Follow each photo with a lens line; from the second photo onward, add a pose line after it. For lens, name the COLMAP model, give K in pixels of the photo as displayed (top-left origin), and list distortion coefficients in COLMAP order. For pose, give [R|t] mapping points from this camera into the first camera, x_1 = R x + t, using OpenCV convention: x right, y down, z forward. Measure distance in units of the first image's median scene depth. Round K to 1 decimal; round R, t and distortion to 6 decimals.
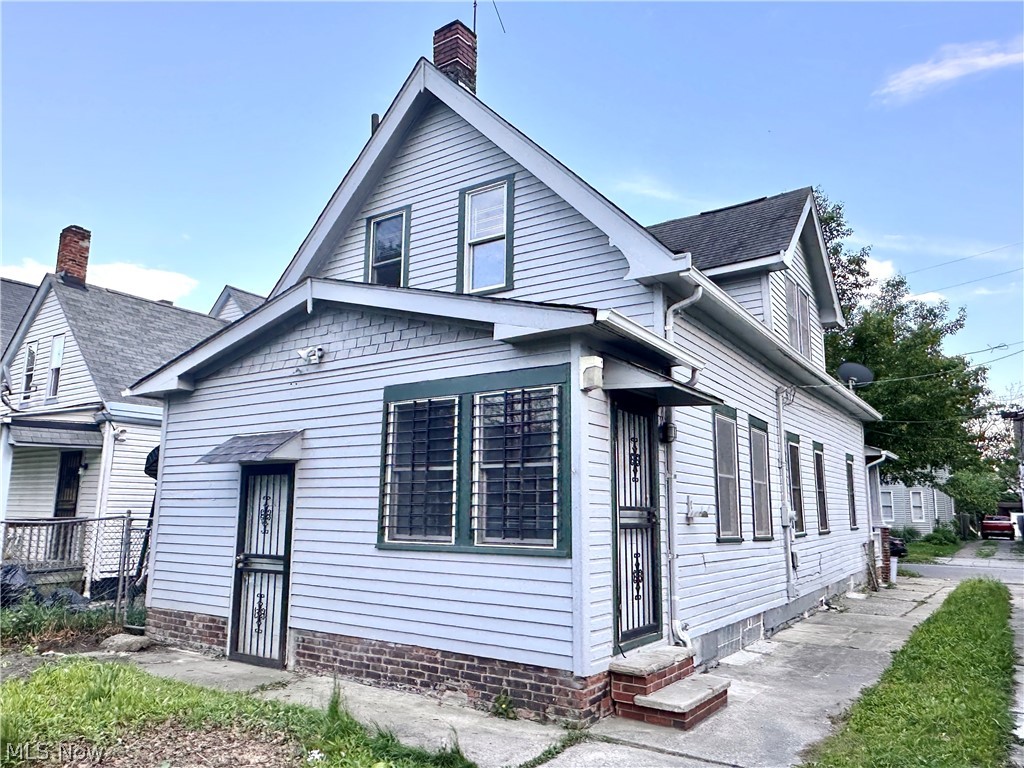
lens RADIAL K [[718.2, 0, 510.9], [0, 718.2, 385.1], [0, 0, 1]] dist [-0.003631, -0.003961]
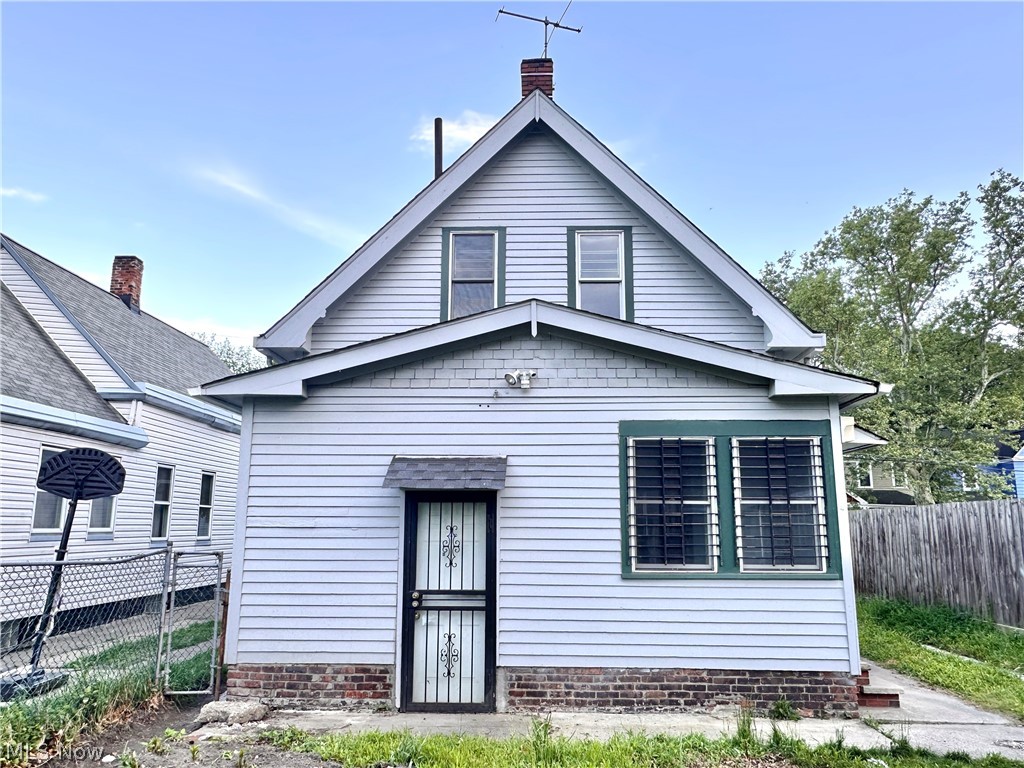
lens RADIAL K [[718.2, 0, 511.8], [0, 718.2, 385.1], [0, 0, 1]] dist [-0.003631, -0.003961]
pose [[0.845723, 0.097033, 0.524726, -0.866743], [-0.089736, 0.995186, -0.039400, 0.005782], [-0.526023, -0.013766, 0.850359, 0.204859]]
